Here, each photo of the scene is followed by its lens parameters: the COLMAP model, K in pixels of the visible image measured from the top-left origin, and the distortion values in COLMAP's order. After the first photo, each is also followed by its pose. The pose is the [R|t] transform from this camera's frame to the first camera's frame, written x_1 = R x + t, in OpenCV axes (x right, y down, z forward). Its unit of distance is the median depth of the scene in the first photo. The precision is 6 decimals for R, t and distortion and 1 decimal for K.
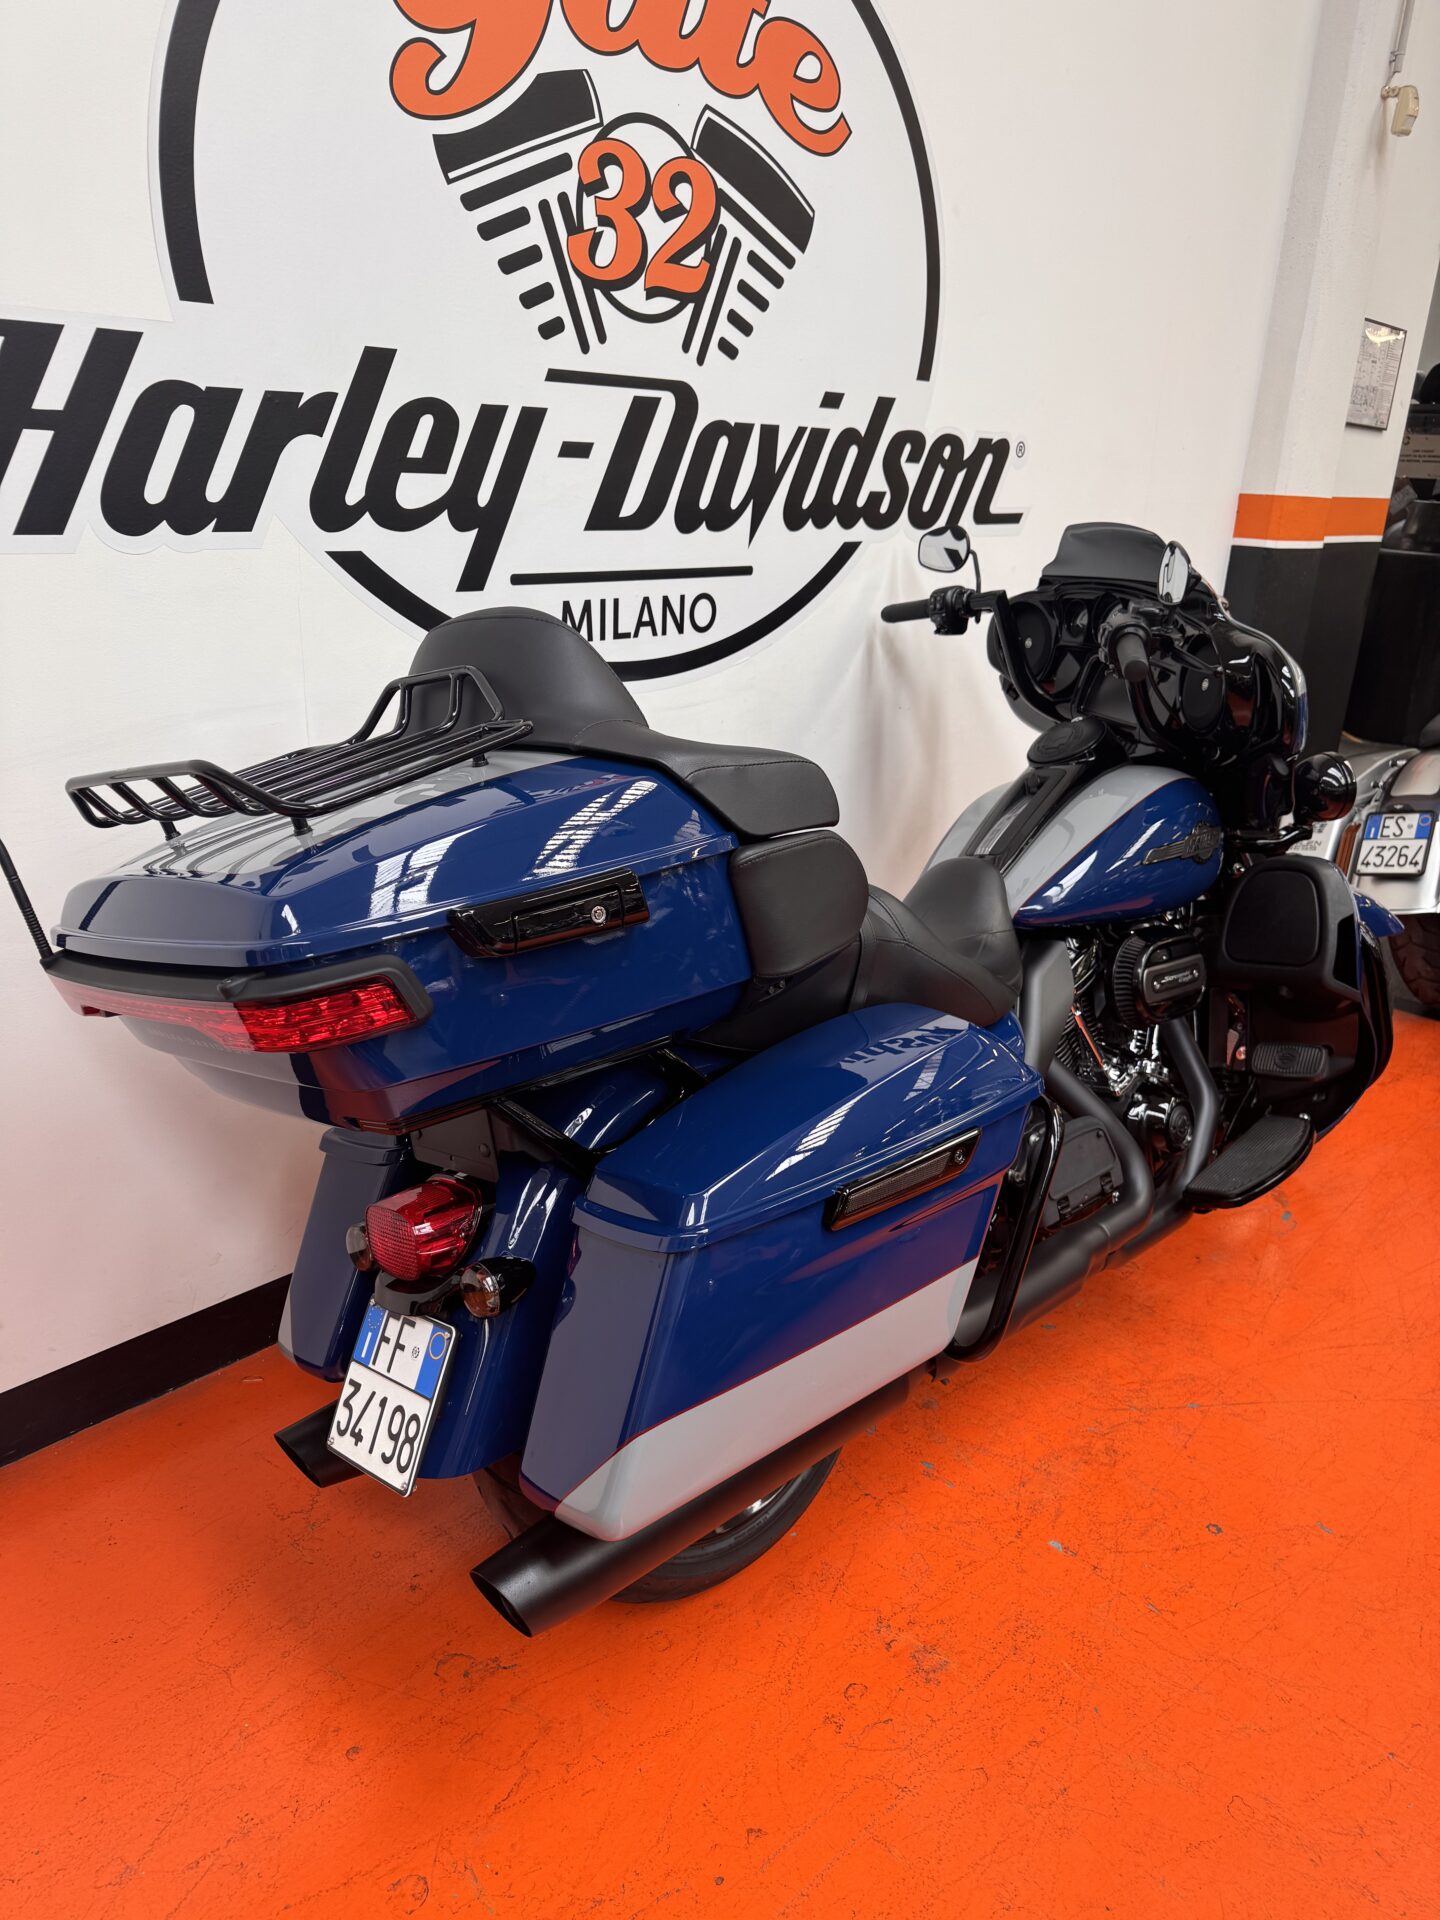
lens RADIAL K [[1349.1, 0, 713.0], [0, 1349.1, 997.1], [0, 0, 1]] dist [0.007900, -0.010332]
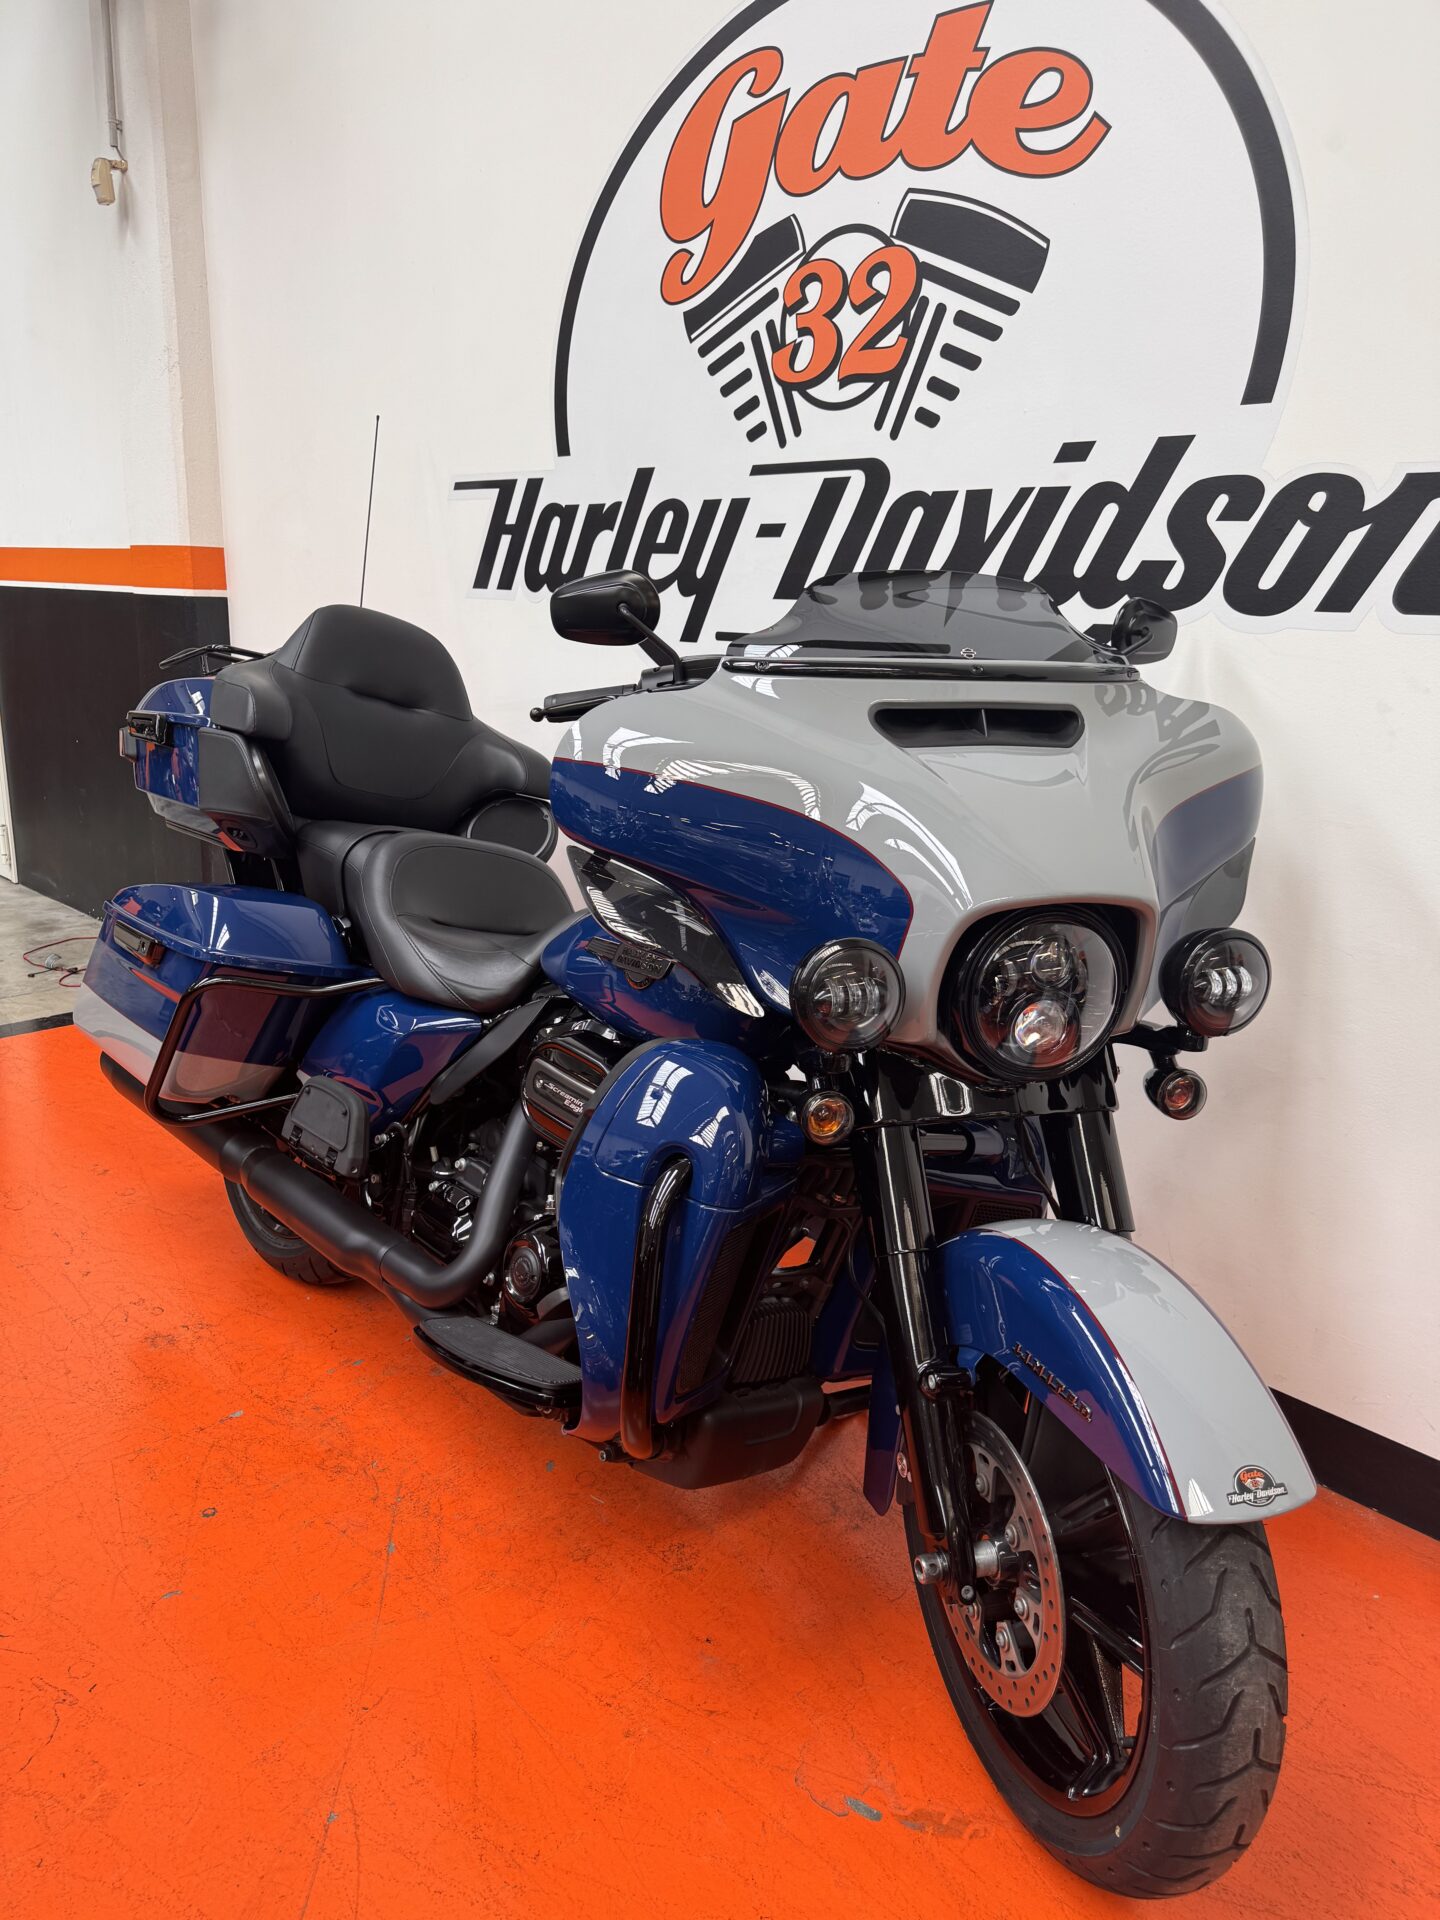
lens RADIAL K [[1347.2, 0, 711.4], [0, 1347.2, 1012.6], [0, 0, 1]] dist [0.032397, -0.040011]
pose [[0.002693, 0.261189, -0.965284, 1.144388], [-0.394048, 0.887463, 0.239033, -0.293196], [0.919086, 0.379724, 0.105311, 0.989268]]
